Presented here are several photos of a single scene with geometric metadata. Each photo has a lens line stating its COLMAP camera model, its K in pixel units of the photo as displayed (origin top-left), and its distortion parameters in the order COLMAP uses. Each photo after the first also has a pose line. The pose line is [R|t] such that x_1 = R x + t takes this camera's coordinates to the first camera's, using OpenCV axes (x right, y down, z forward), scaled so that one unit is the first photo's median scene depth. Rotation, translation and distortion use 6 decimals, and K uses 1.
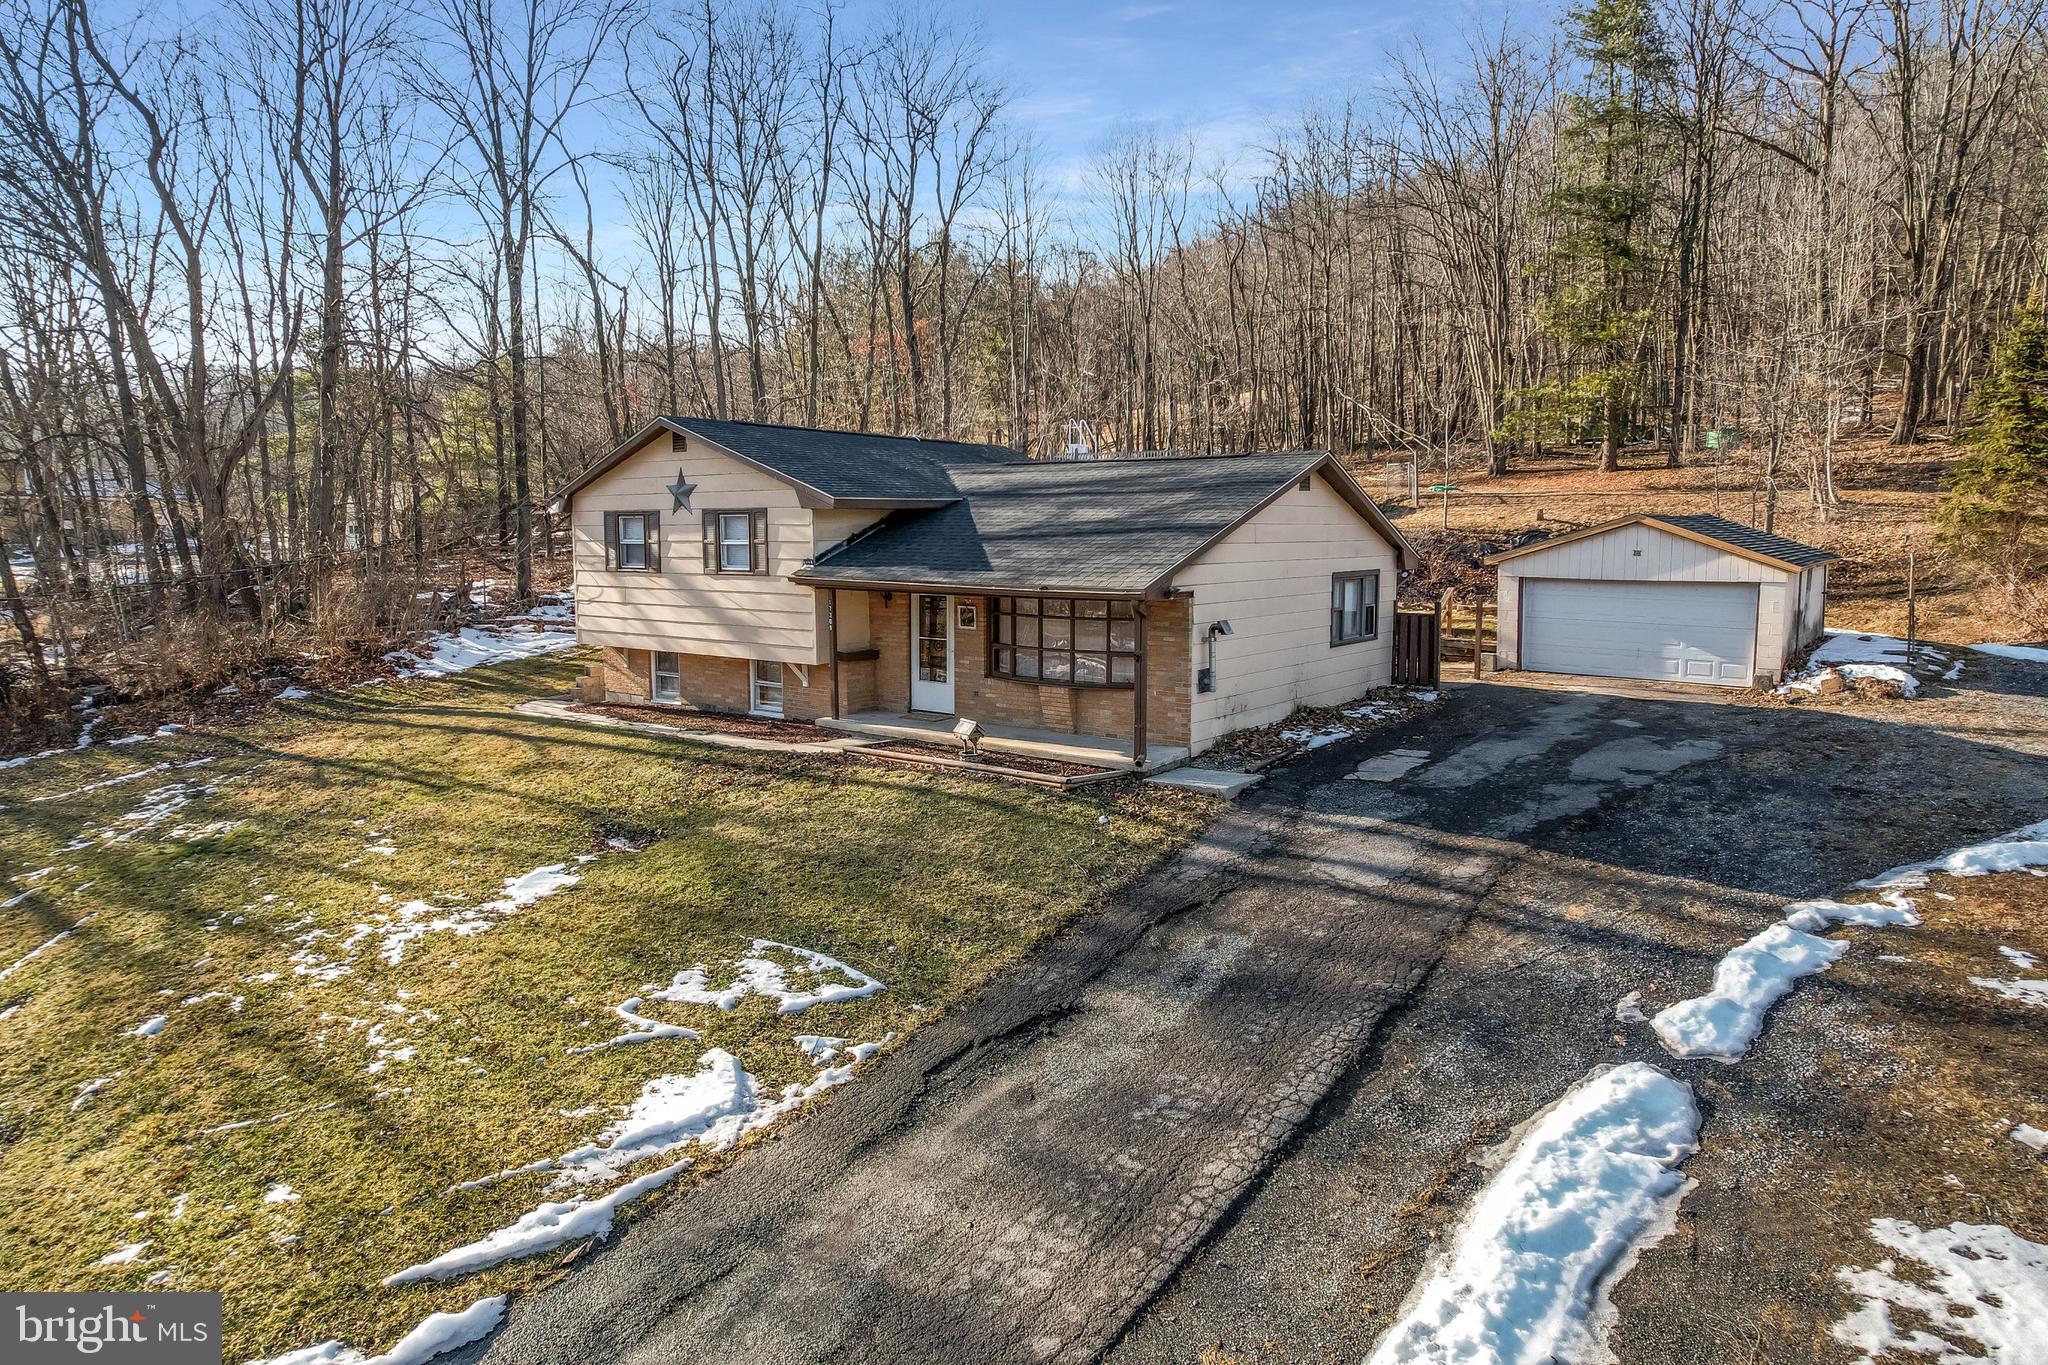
lens RADIAL K [[1308.6, 0, 1027.4], [0, 1308.6, 667.1], [0, 0, 1]] dist [-0.079427, 0.072820]
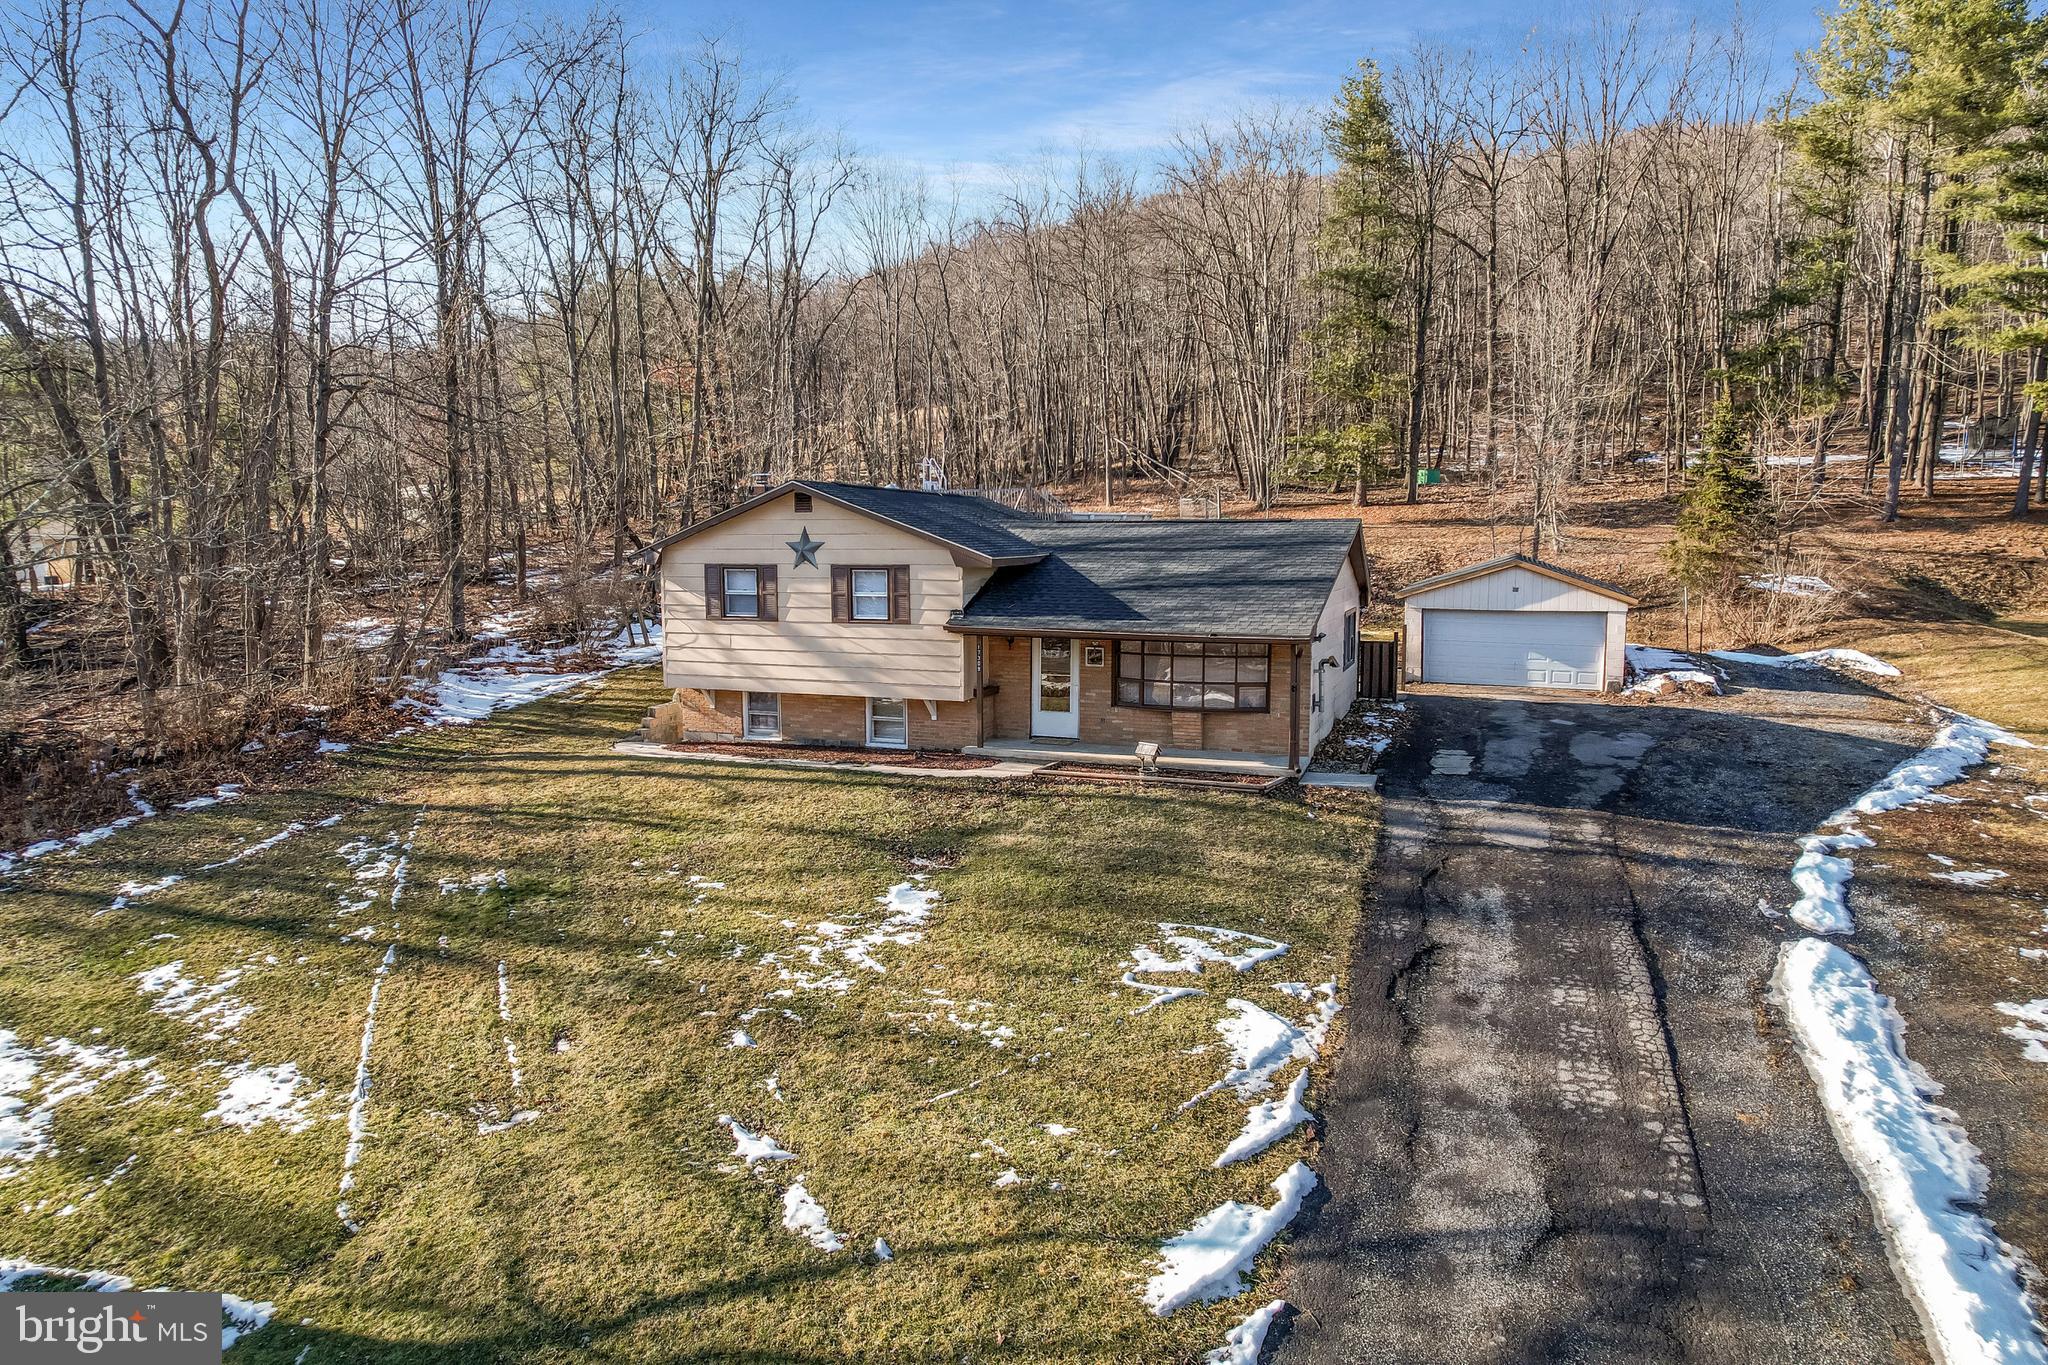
lens RADIAL K [[1308.6, 0, 1027.4], [0, 1308.6, 667.1], [0, 0, 1]] dist [-0.079427, 0.072820]
pose [[0.957178, -0.029875, 0.287956, -0.415517], [0.031319, 0.999509, -0.000410, -0.027959], [-0.287802, 0.009411, 0.957644, -0.117226]]
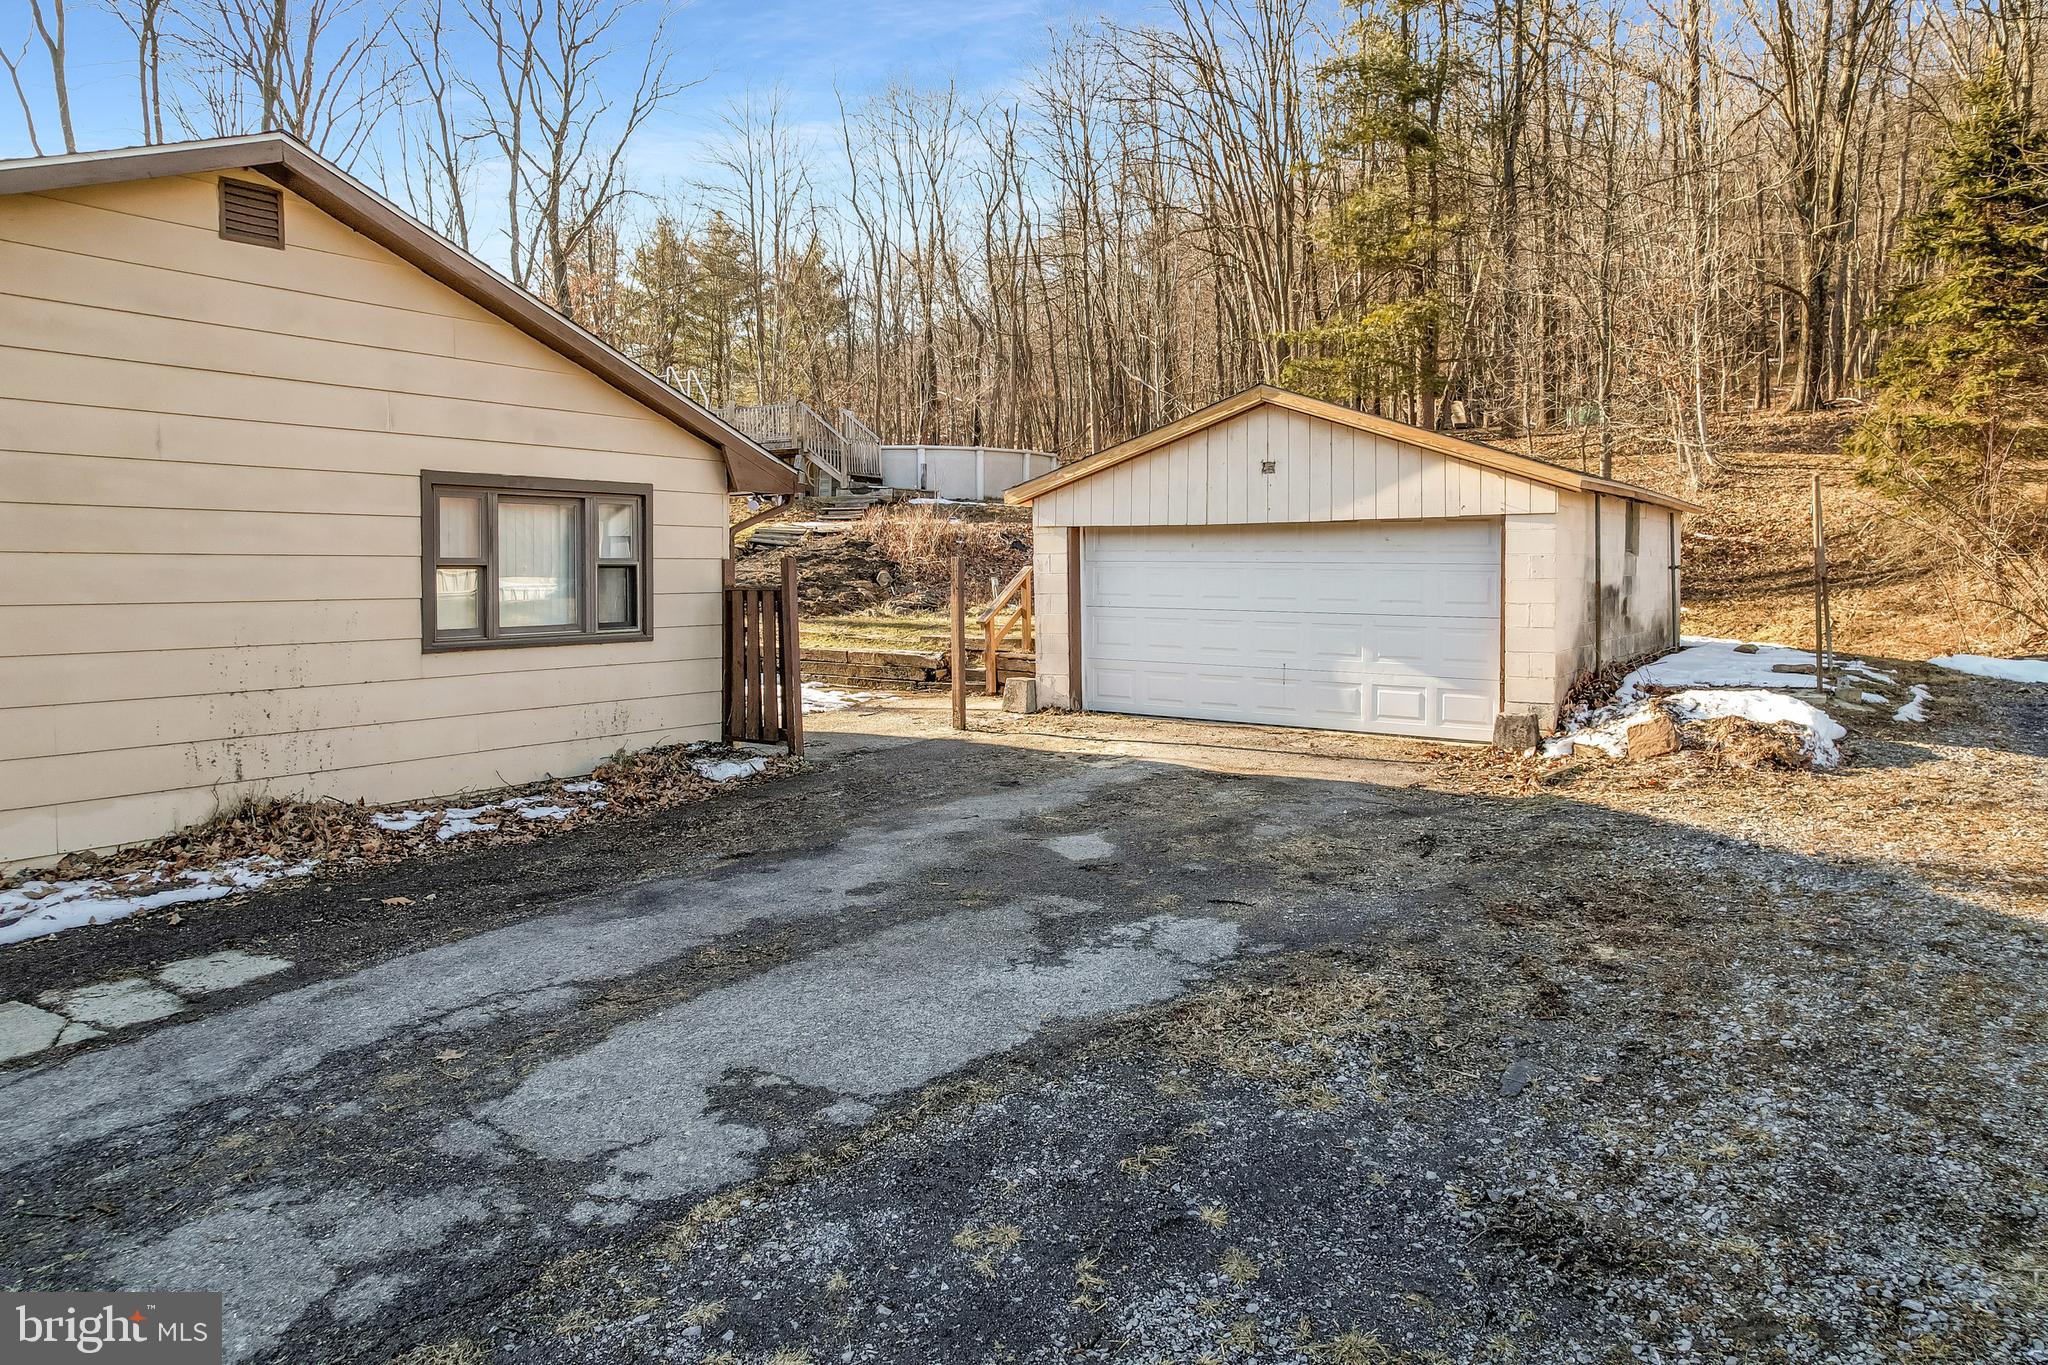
lens RADIAL K [[1322.2, 0, 1027.8], [0, 1322.2, 595.1], [0, 0, 1]] dist [-0.072986, 0.064857]
pose [[0.998800, 0.000235, 0.048967, 0.396540], [0.004227, 0.995842, -0.090999, 0.005319], [-0.048784, 0.091097, 0.994646, 0.569982]]
